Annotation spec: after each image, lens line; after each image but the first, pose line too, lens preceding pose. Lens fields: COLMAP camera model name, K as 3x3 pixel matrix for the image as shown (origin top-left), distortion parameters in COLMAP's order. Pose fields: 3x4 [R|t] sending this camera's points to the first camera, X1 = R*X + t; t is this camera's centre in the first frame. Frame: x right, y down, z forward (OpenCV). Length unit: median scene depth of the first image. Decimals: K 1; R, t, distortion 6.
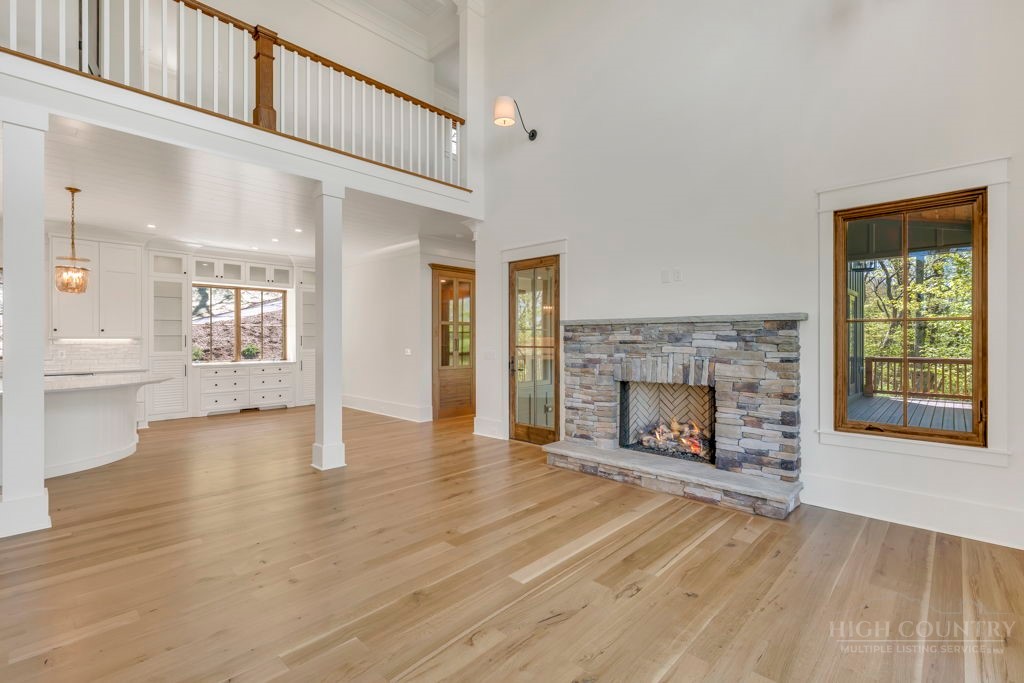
lens RADIAL K [[466.4, 0, 505.1], [0, 466.4, 340.1], [0, 0, 1]] dist [-0.002688, 0.000290]
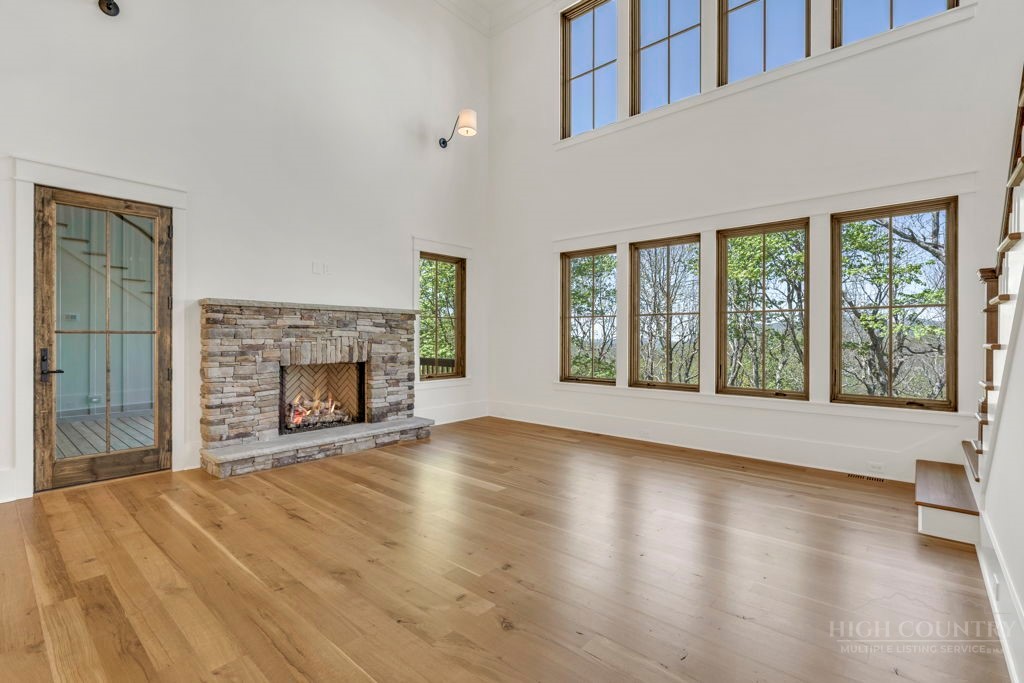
lens RADIAL K [[466.4, 0, 525.4], [0, 466.4, 342.0], [0, 0, 1]] dist [-0.002688, 0.000290]
pose [[-0.070167, -0.009865, 0.997486, -0.887102], [0.000970, 0.999950, 0.009958, 0.031903], [-0.997535, 0.001666, -0.070154, 0.651656]]
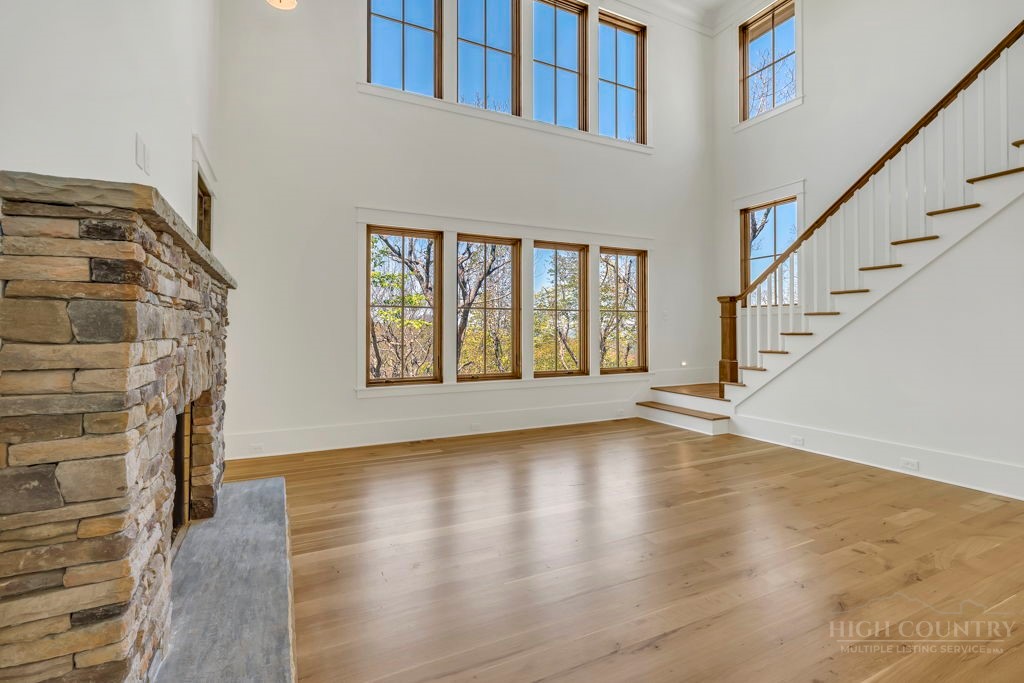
lens RADIAL K [[466.4, 0, 517.1], [0, 466.4, 330.7], [0, 0, 1]] dist [-0.002688, 0.000290]
pose [[-0.943915, 0.001626, 0.330183, -0.133975], [0.002303, 0.999996, 0.001661, 0.032257], [-0.330179, 0.002328, -0.943915, 1.419391]]
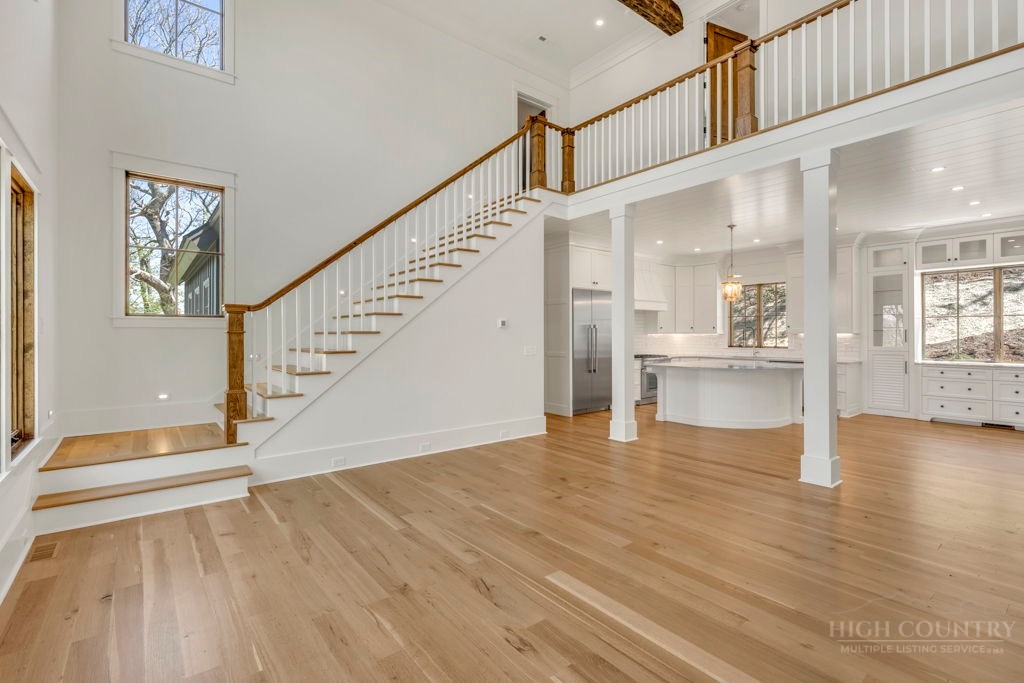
lens RADIAL K [[466.4, 0, 516.4], [0, 466.4, 334.1], [0, 0, 1]] dist [-0.002688, 0.000290]
pose [[-0.126950, -0.000065, -0.991909, 0.652847], [-0.001400, 0.999999, 0.000114, -0.000792], [0.991908, 0.001403, -0.126950, 0.666291]]
